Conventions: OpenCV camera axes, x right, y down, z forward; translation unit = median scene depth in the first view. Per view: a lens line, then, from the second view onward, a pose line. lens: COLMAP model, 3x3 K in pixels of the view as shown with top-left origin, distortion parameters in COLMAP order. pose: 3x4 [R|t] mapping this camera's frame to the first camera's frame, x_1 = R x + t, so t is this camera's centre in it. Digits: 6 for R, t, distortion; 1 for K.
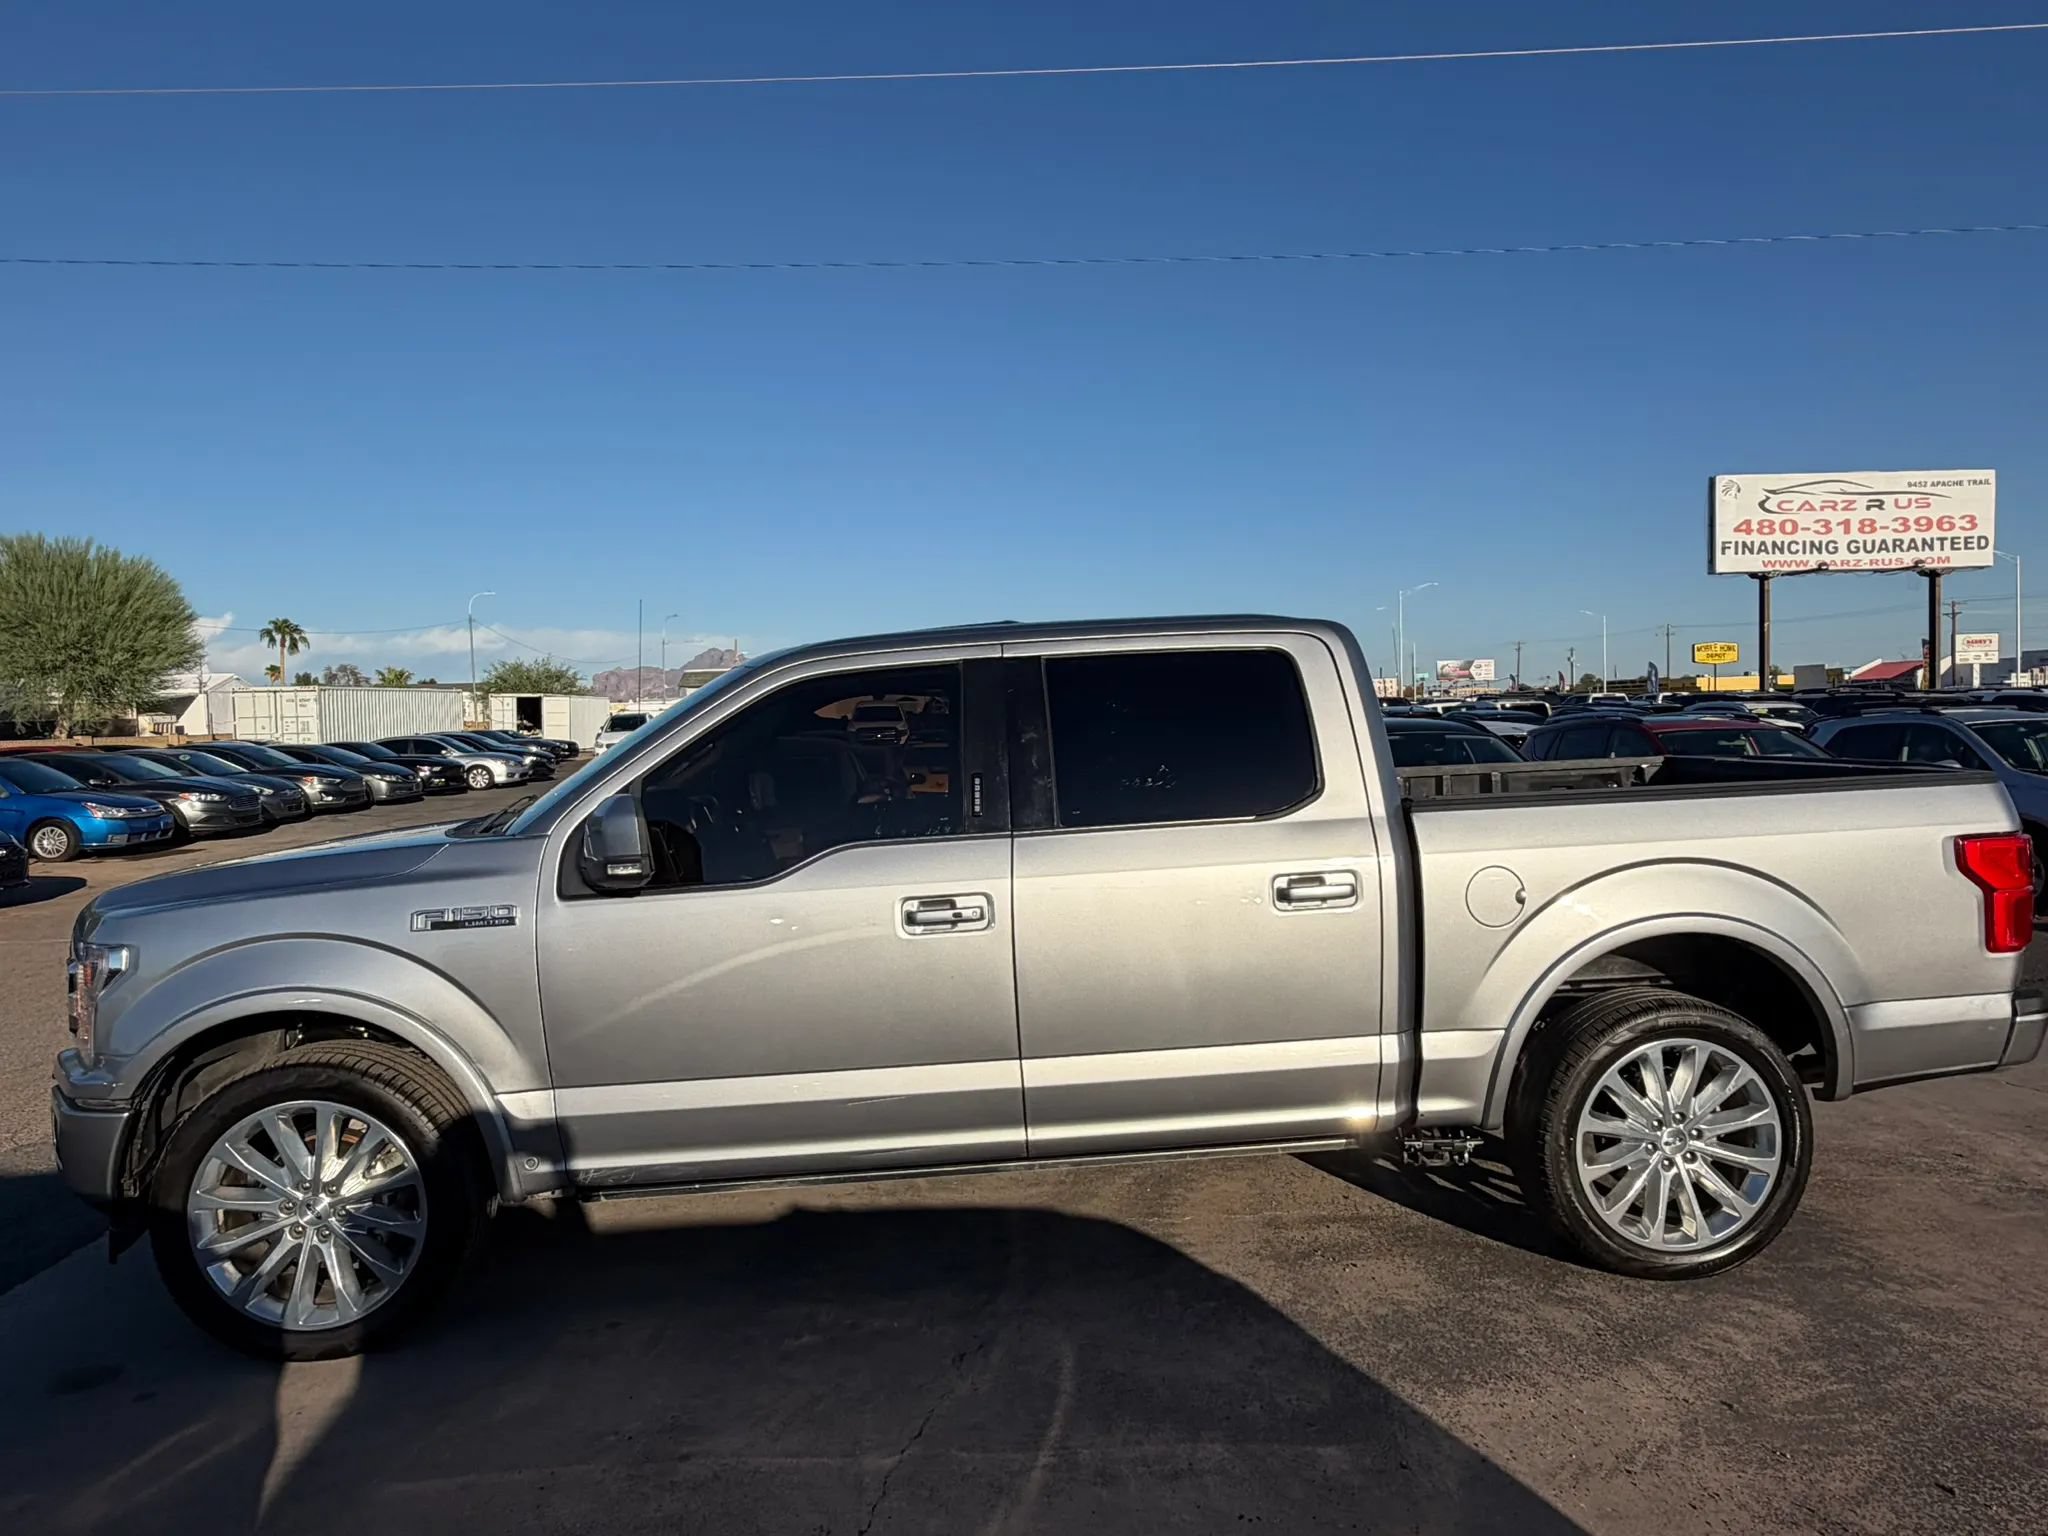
lens RADIAL K [[1287.8, 0, 1014.1], [0, 1287.8, 771.7], [0, 0, 1]] dist [0.001551, -0.001215]
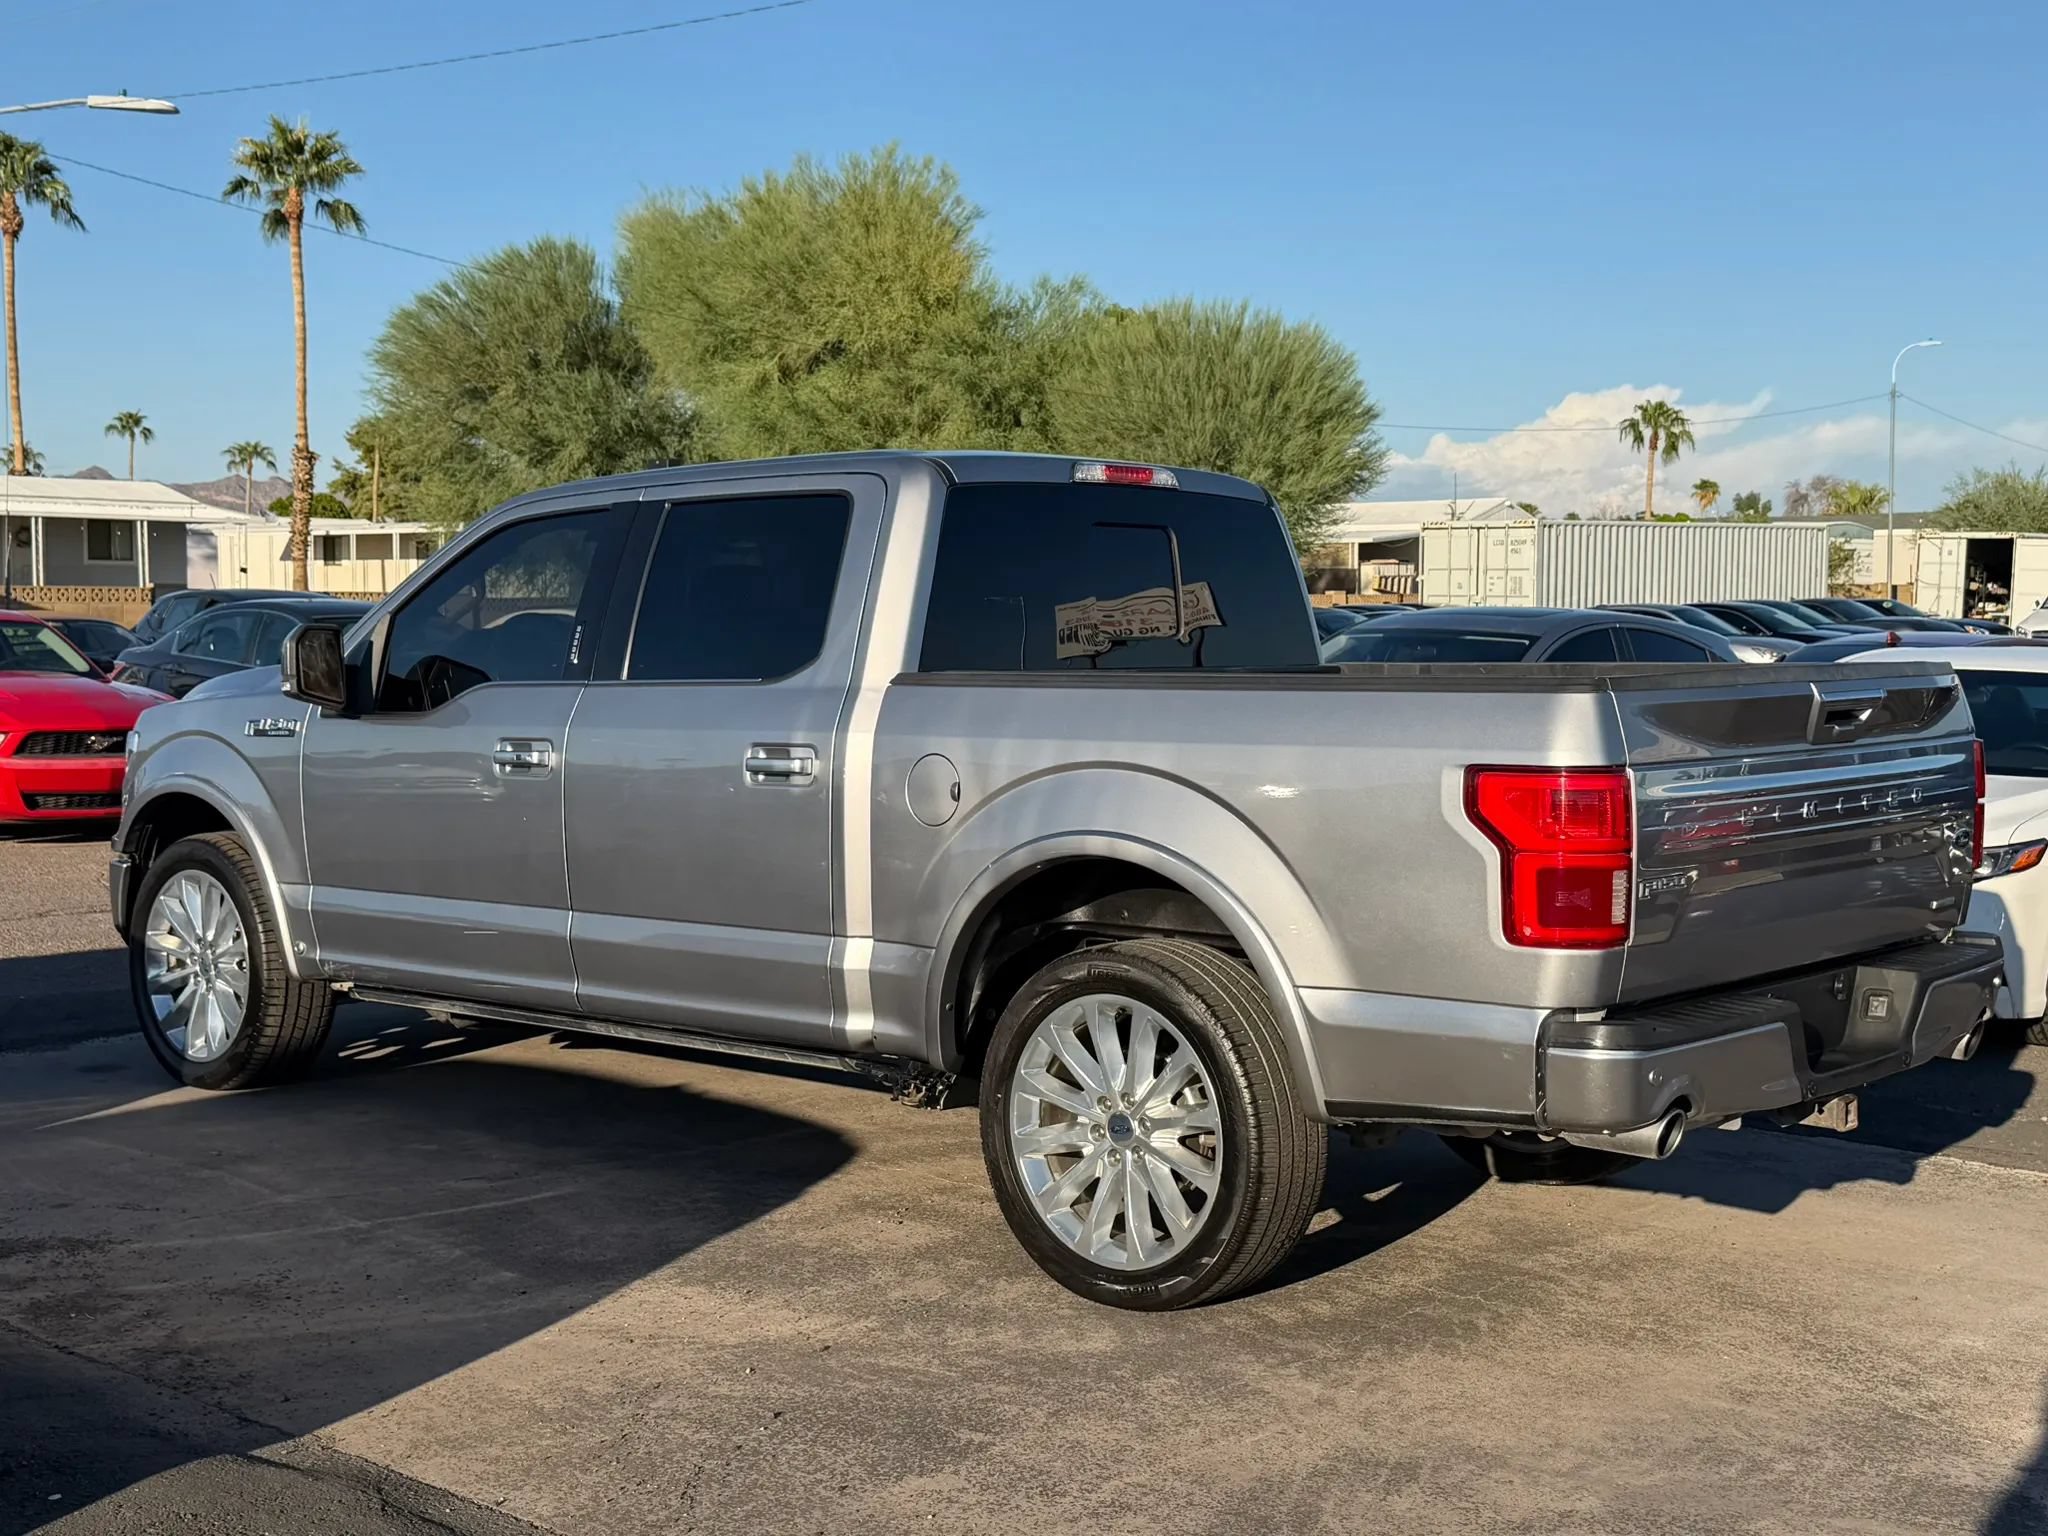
lens RADIAL K [[2497.0, 0, 1024.0], [0, 2497.0, 768.0], [0, 0, 1]] dist [0.210779, -0.504192]
pose [[0.697539, 0.074850, -0.712627, 1.520640], [-0.051773, 0.997194, 0.054062, -0.008187], [0.714674, -0.000815, 0.699457, -0.099228]]
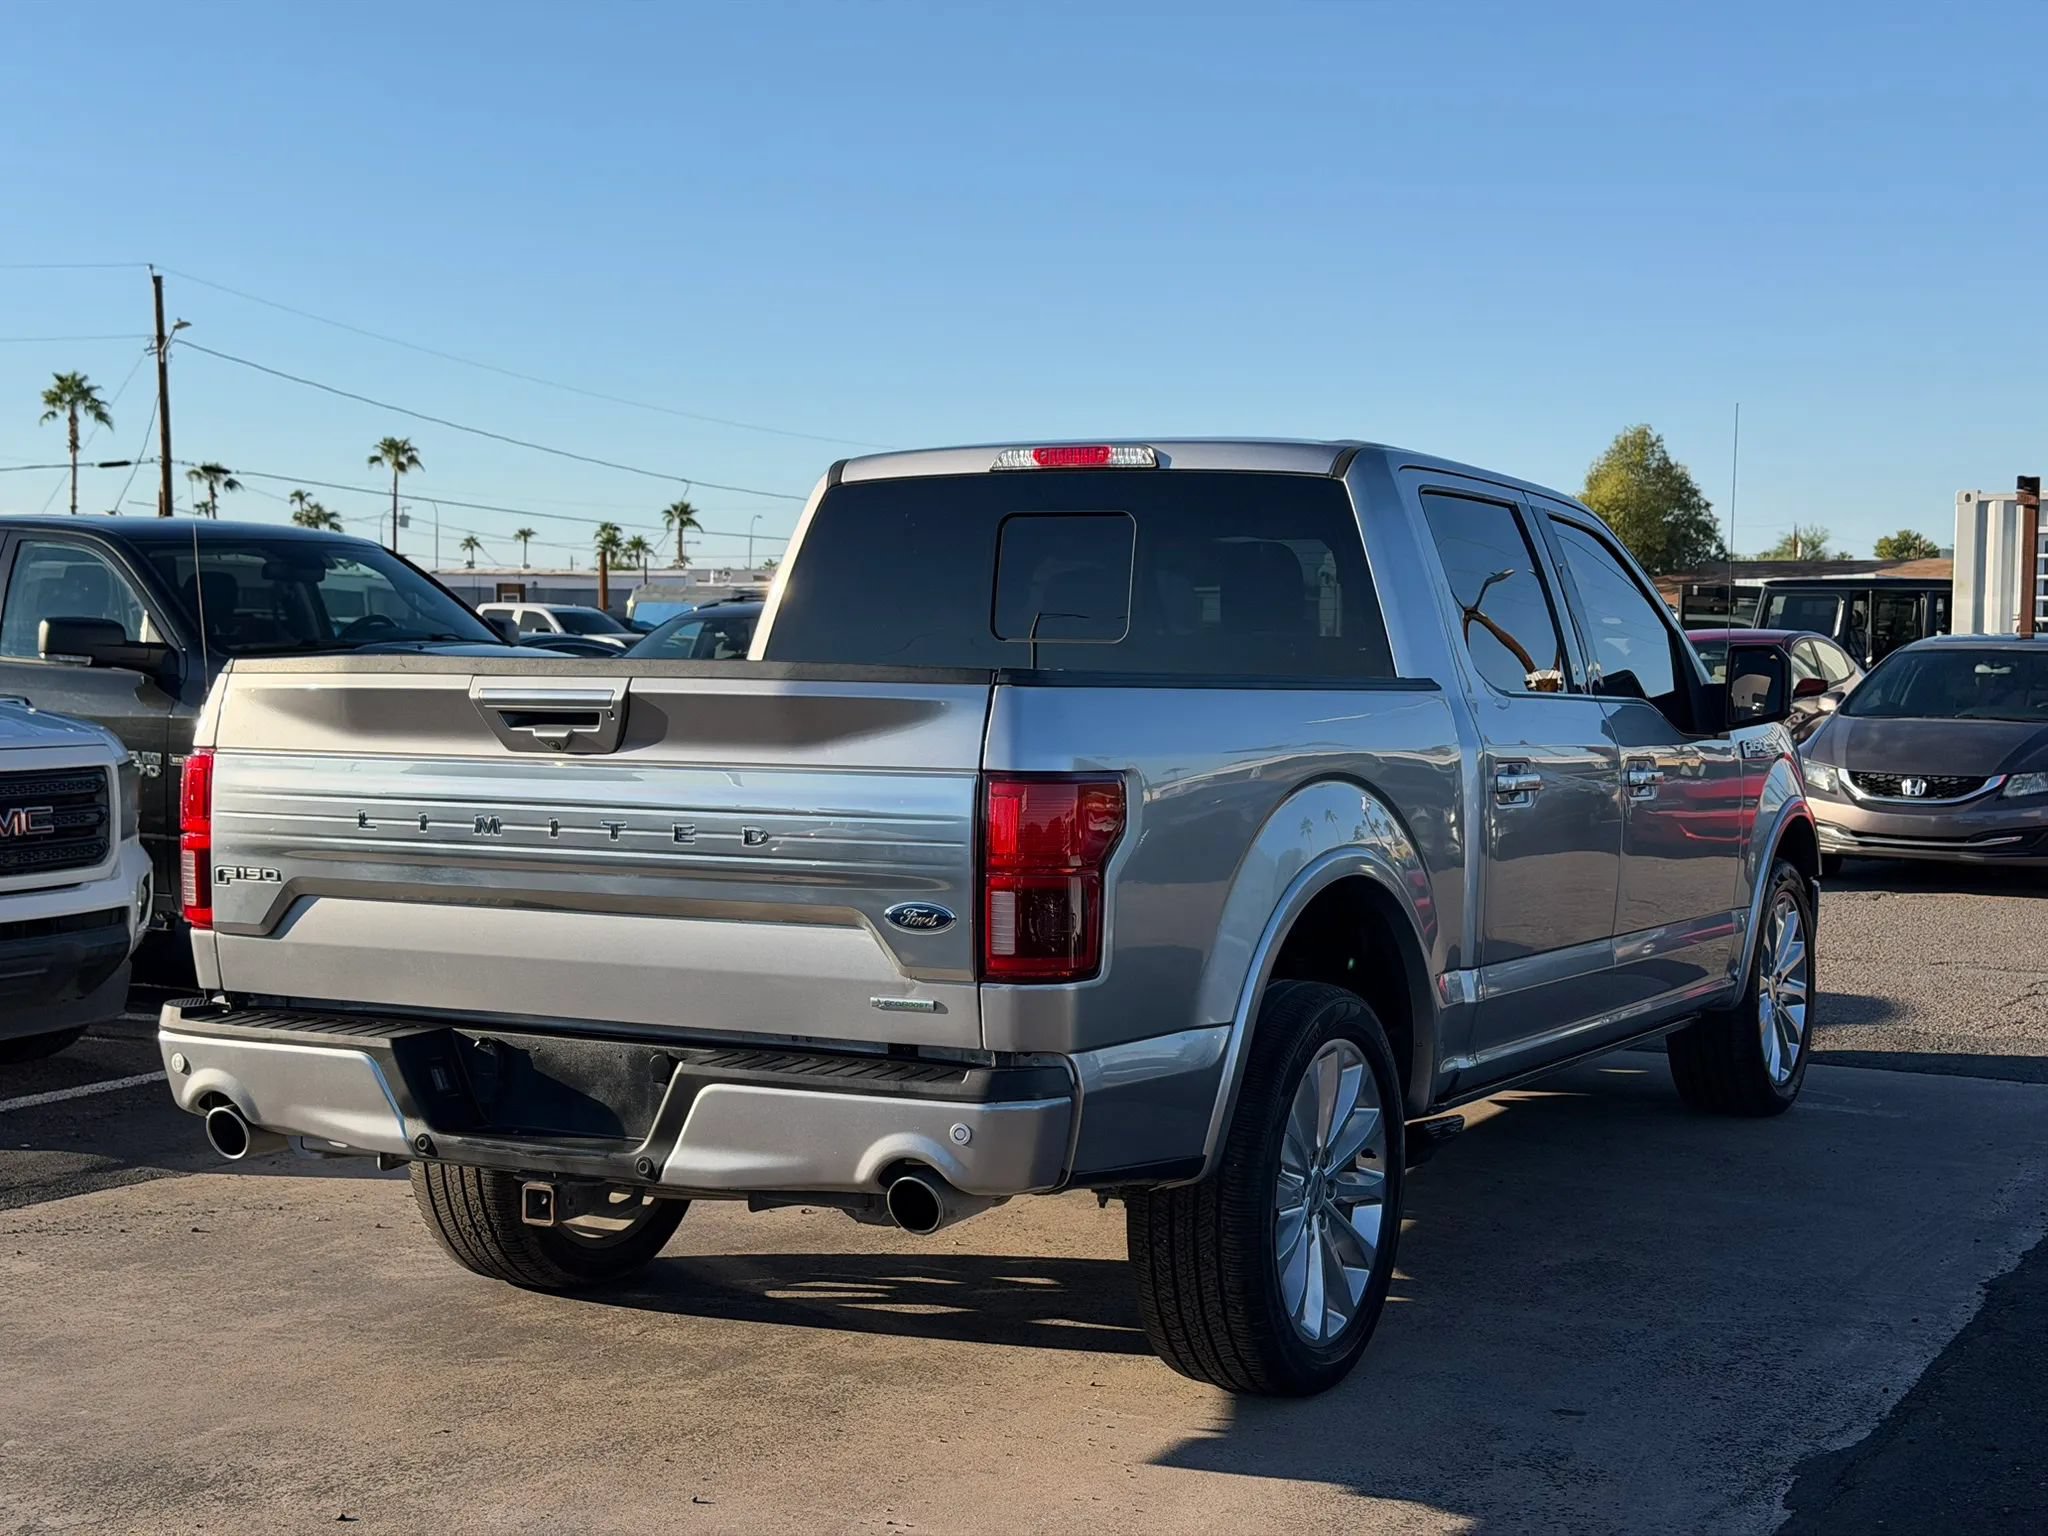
lens RADIAL K [[2828.3, 0, 1046.3], [0, 2828.3, 797.9], [0, 0, 1]] dist [0.216148, -0.488184]
pose [[-0.535028, 0.059826, -0.842713, 1.811506], [-0.029139, 0.995589, 0.089179, -0.069920], [0.844331, 0.072269, -0.530925, 2.180637]]
